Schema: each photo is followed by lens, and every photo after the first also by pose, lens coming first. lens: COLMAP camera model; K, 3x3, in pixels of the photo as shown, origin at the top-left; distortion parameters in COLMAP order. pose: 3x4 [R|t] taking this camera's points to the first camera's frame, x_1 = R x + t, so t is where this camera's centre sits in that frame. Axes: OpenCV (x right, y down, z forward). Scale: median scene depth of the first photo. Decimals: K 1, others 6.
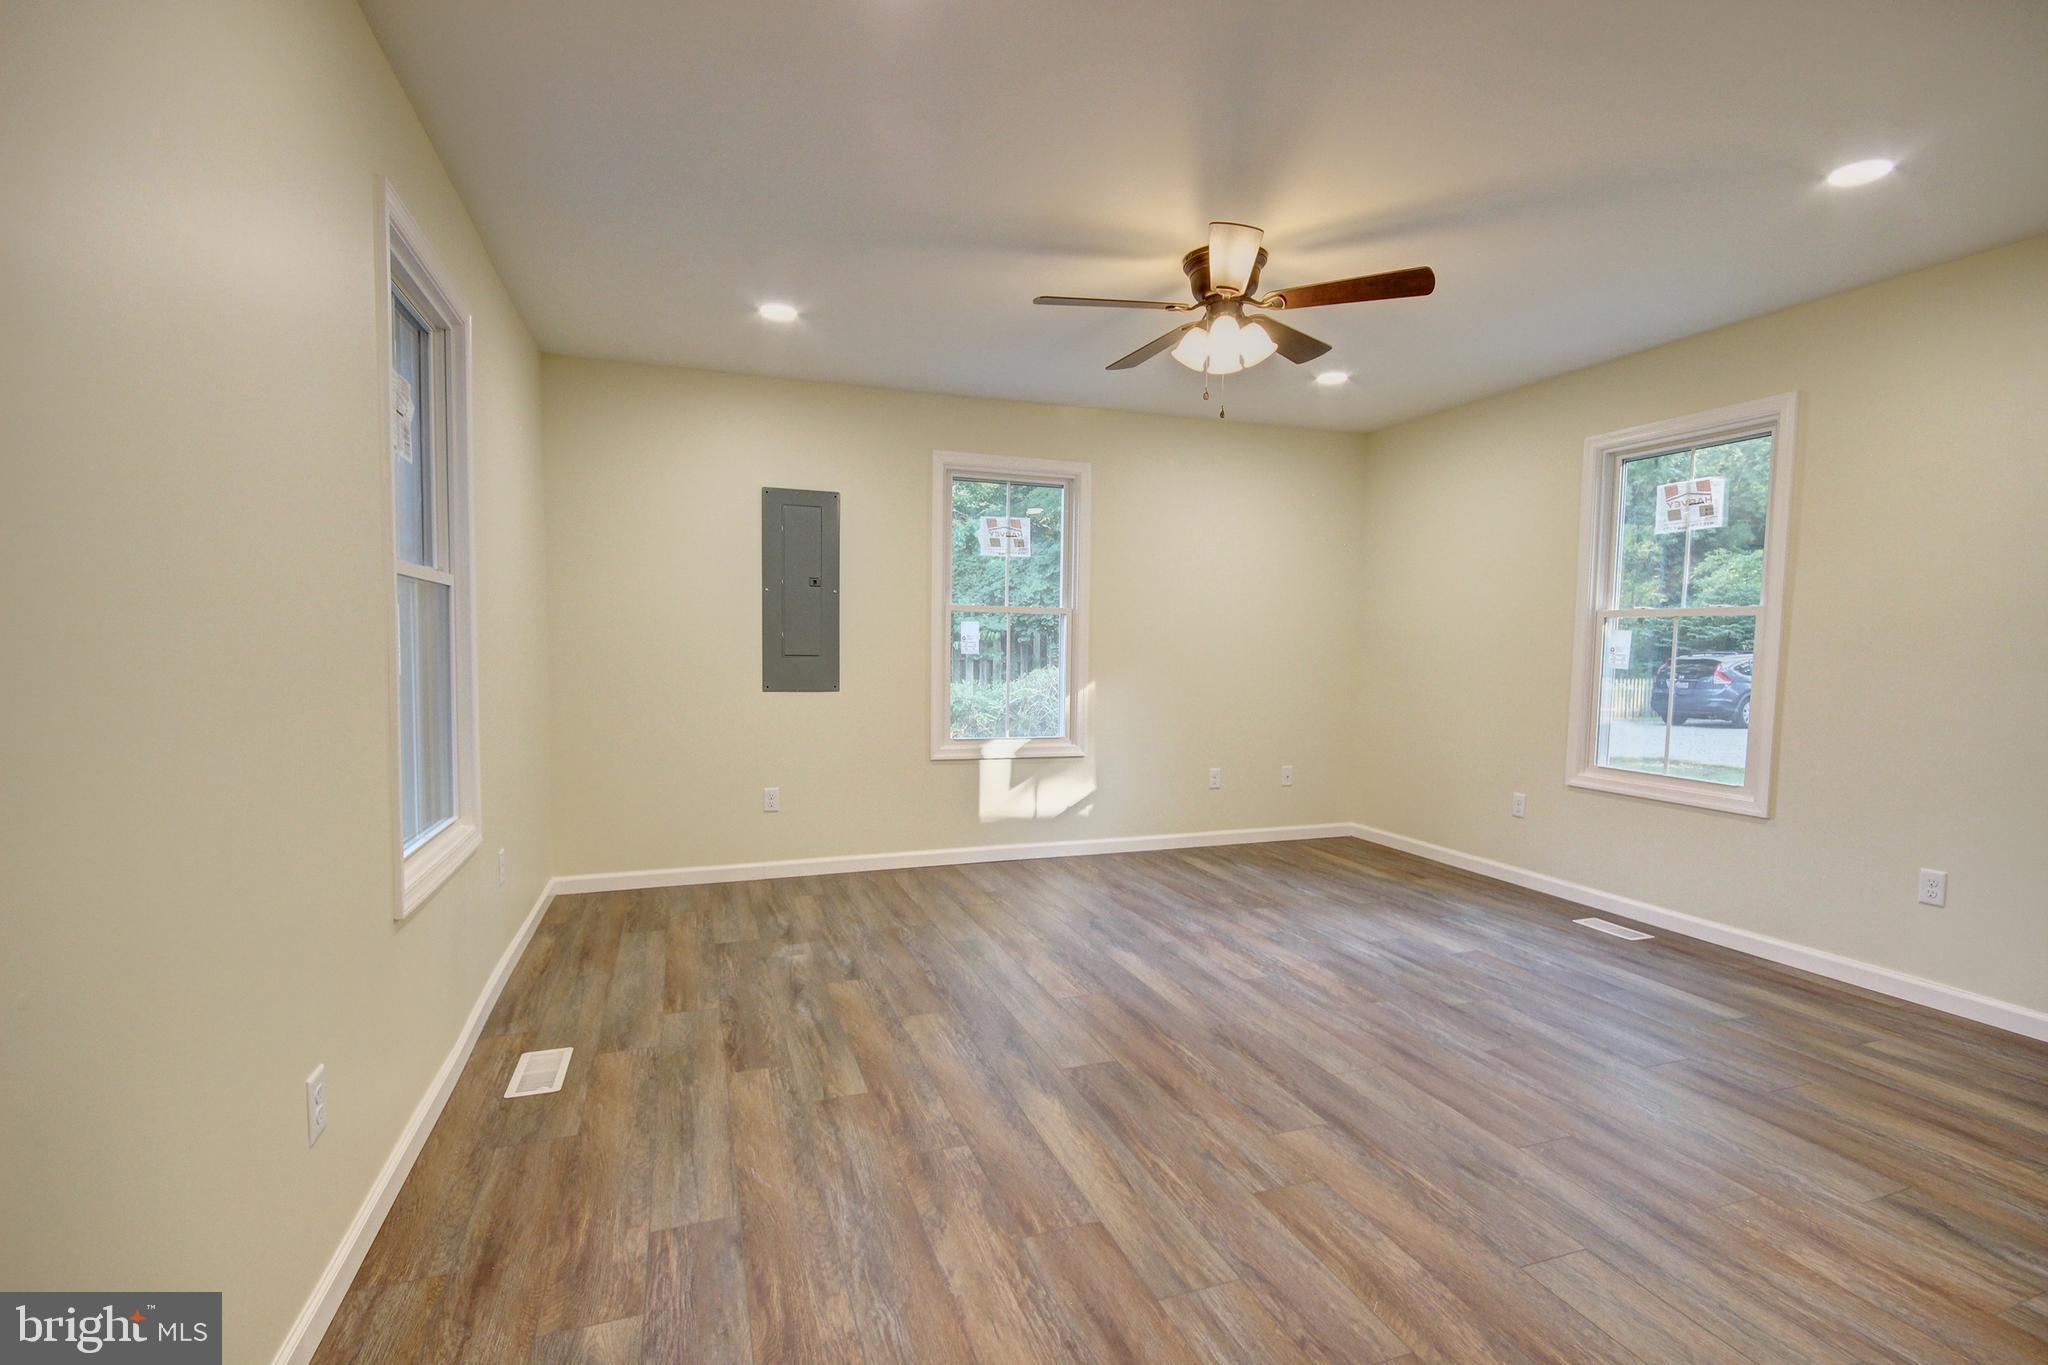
lens RADIAL K [[949.3, 0, 1030.4], [0, 949.3, 681.6], [0, 0, 1]] dist [0.000797, -0.006741]
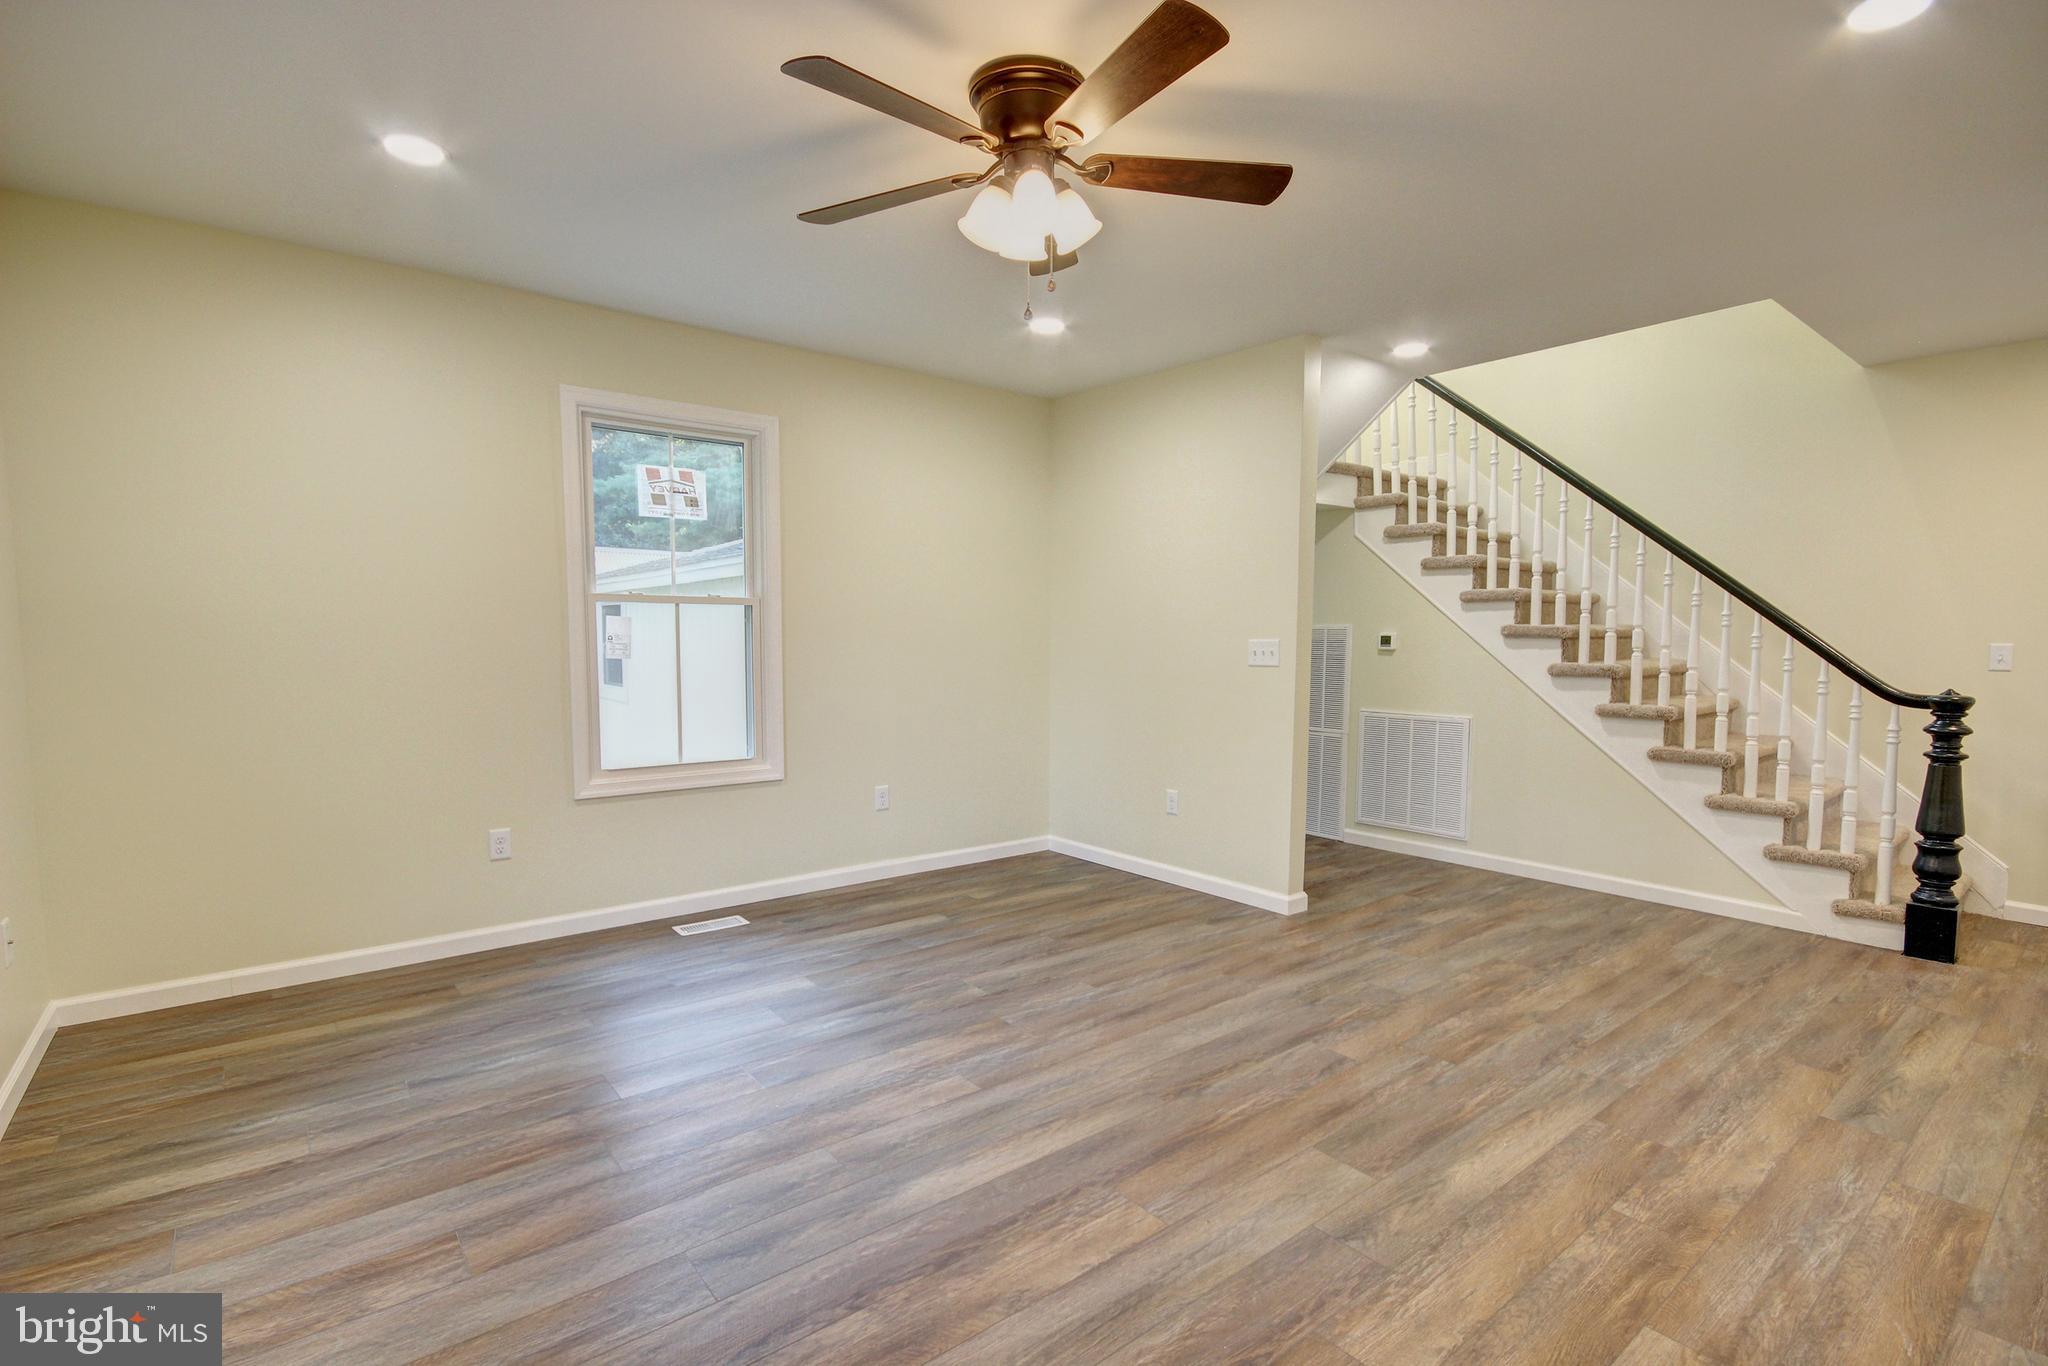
lens RADIAL K [[949.3, 0, 1019.9], [0, 949.3, 687.3], [0, 0, 1]] dist [0.000797, -0.006741]
pose [[-0.315831, -0.062240, 0.946772, -0.521861], [0.036462, 0.996313, 0.077660, -0.061785], [-0.948115, 0.059049, -0.312397, 1.323926]]
